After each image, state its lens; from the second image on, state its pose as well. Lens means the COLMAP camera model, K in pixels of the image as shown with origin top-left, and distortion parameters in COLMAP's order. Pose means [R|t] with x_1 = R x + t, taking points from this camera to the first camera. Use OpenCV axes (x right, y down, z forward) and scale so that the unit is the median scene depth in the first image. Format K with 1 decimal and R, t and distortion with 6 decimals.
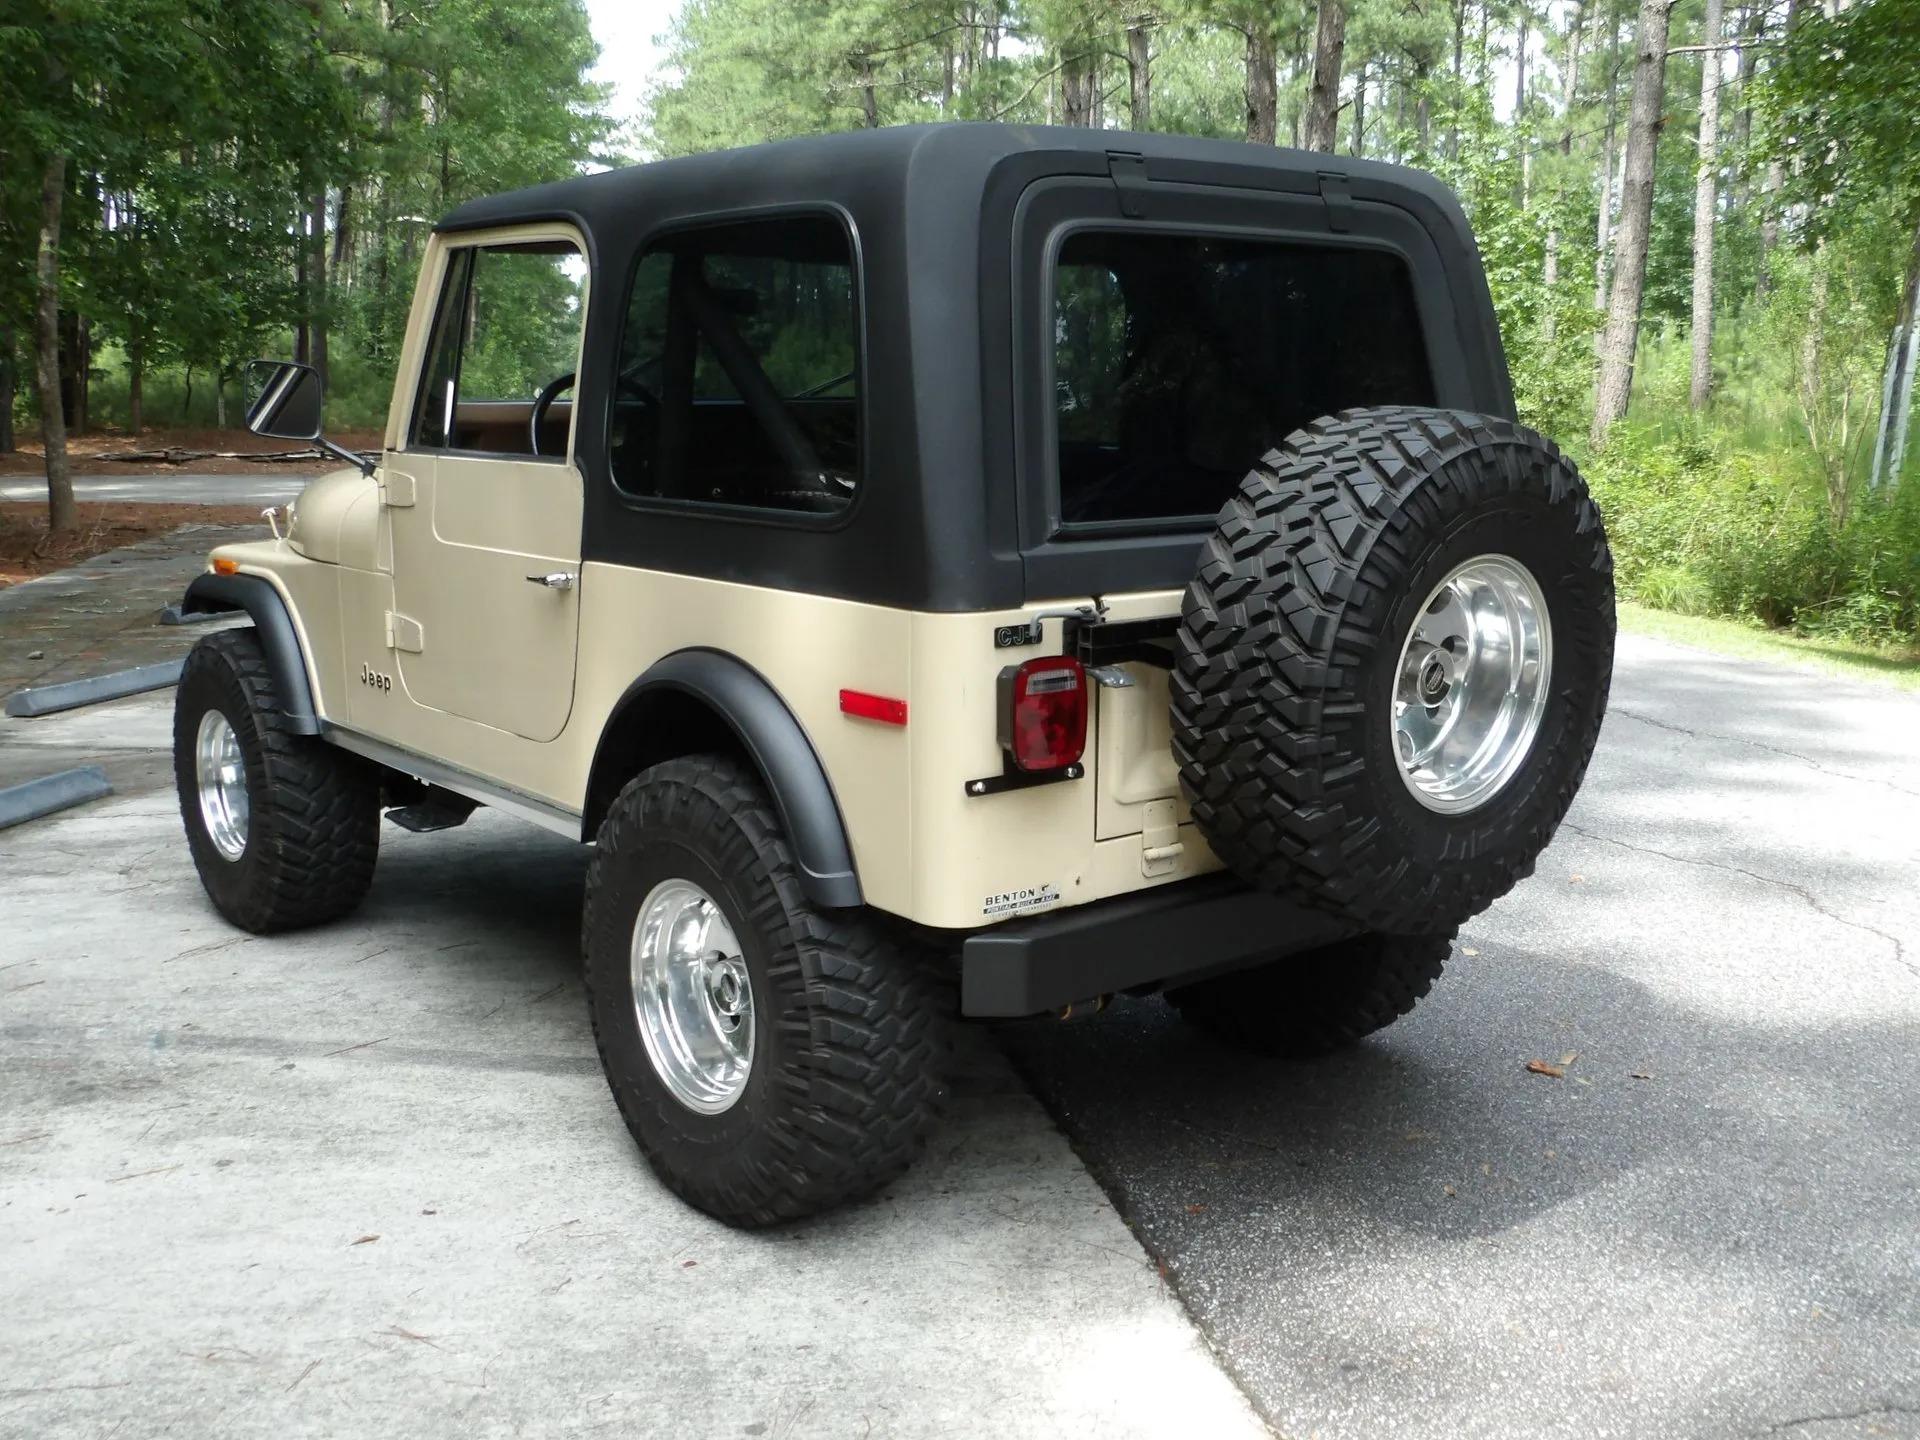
lens RADIAL K [[1906.9, 0, 962.1], [0, 1906.9, 703.8], [0, 0, 1]] dist [-0.038010, 0.045000]
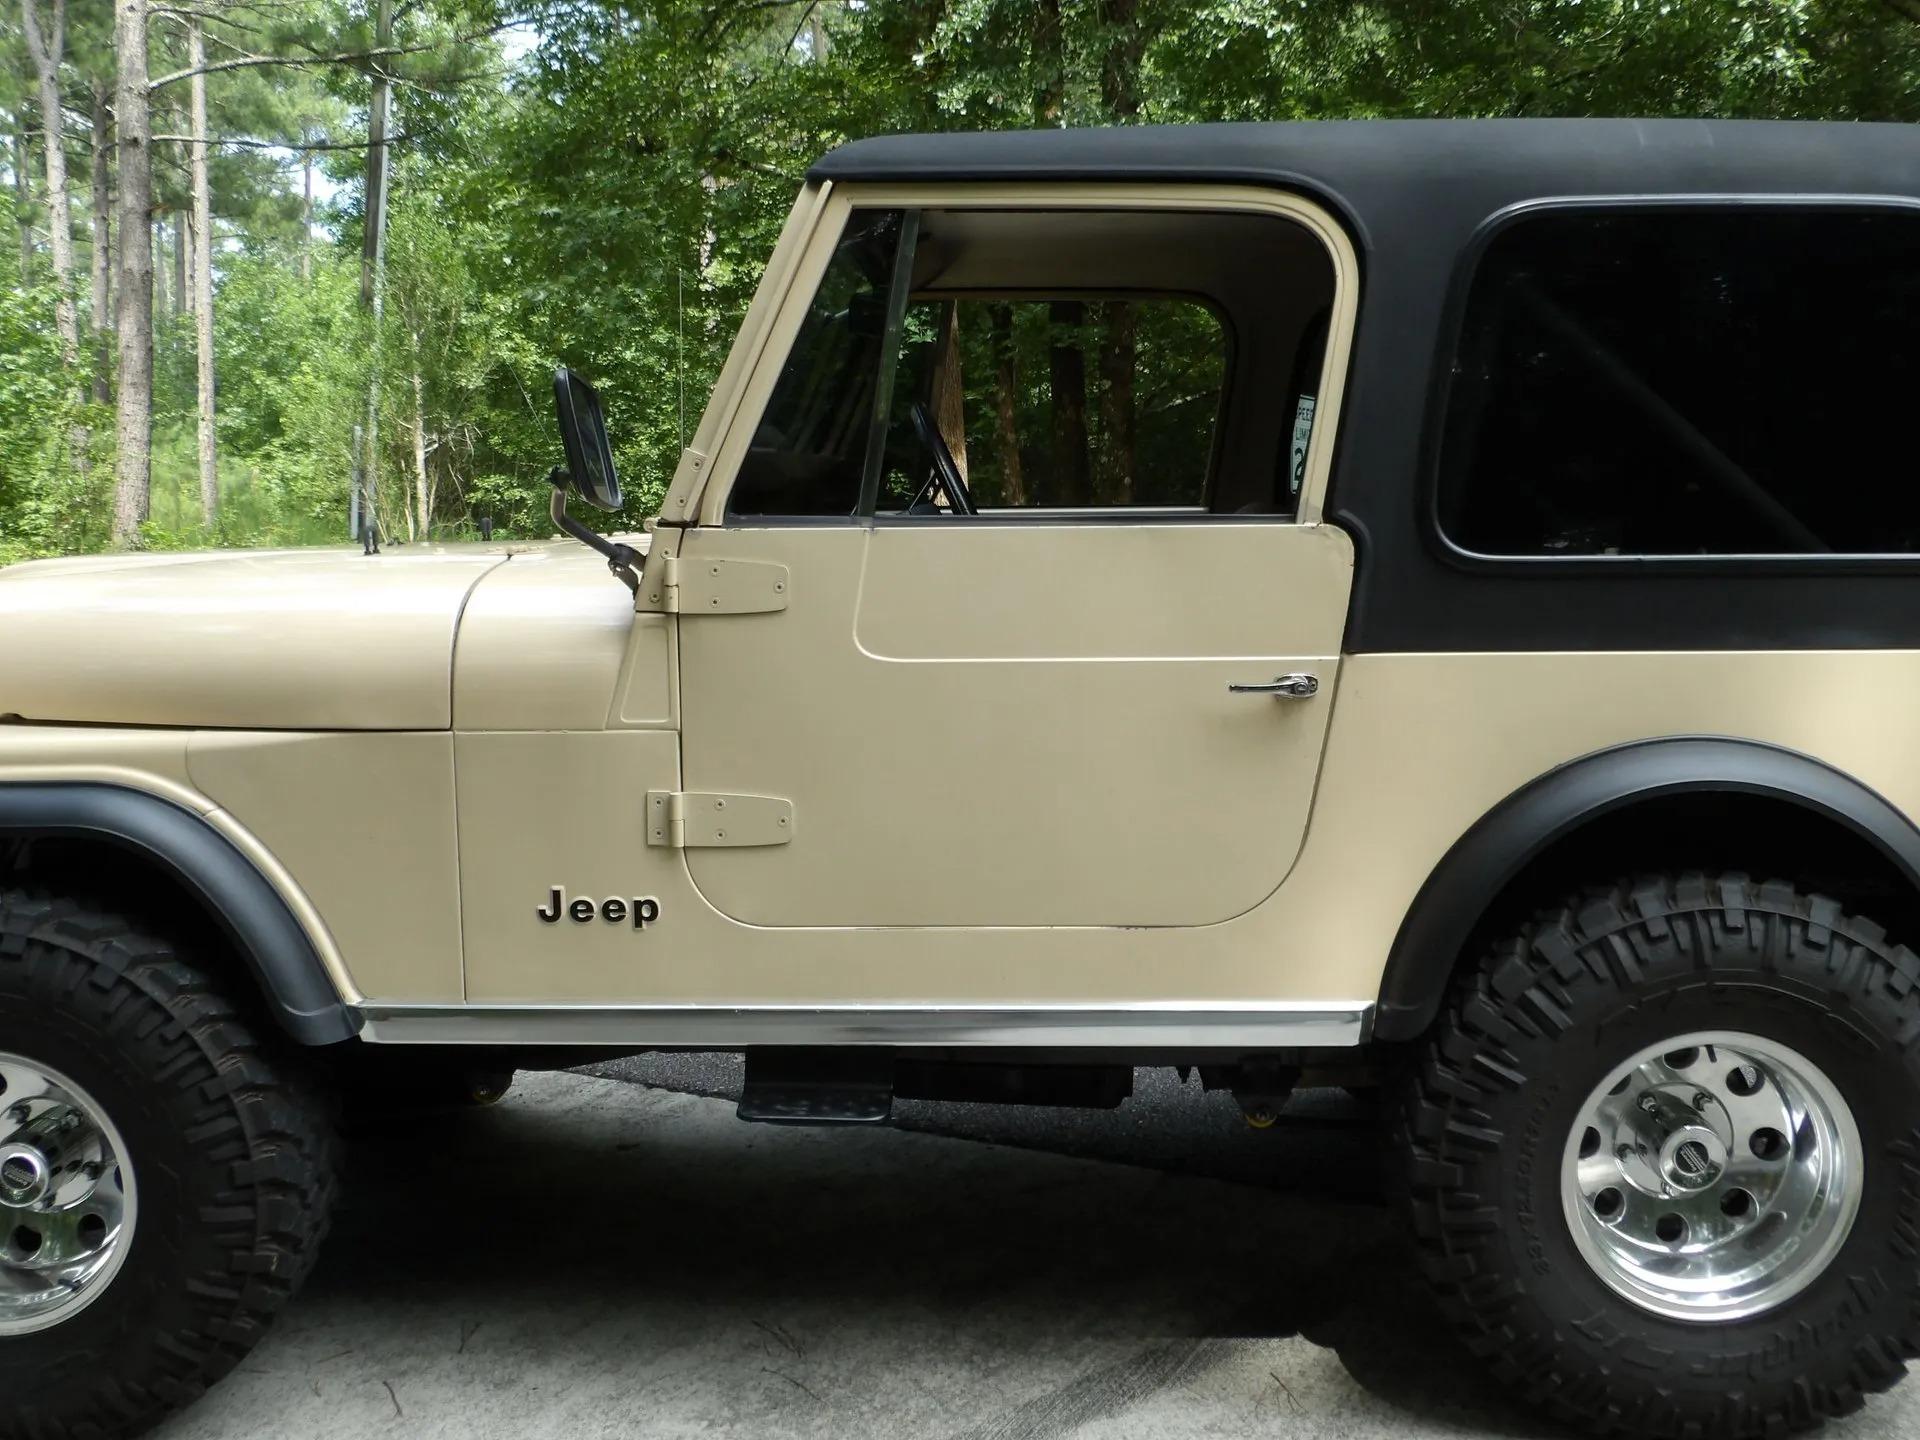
lens RADIAL K [[1909.4, 0, 968.8], [0, 1909.4, 717.8], [0, 0, 1]] dist [-0.027929, 0.030642]
pose [[0.648371, -0.098141, 0.754972, -0.700594], [0.134175, 0.990865, 0.013575, -0.066876], [-0.749407, 0.092497, 0.655616, 0.529830]]
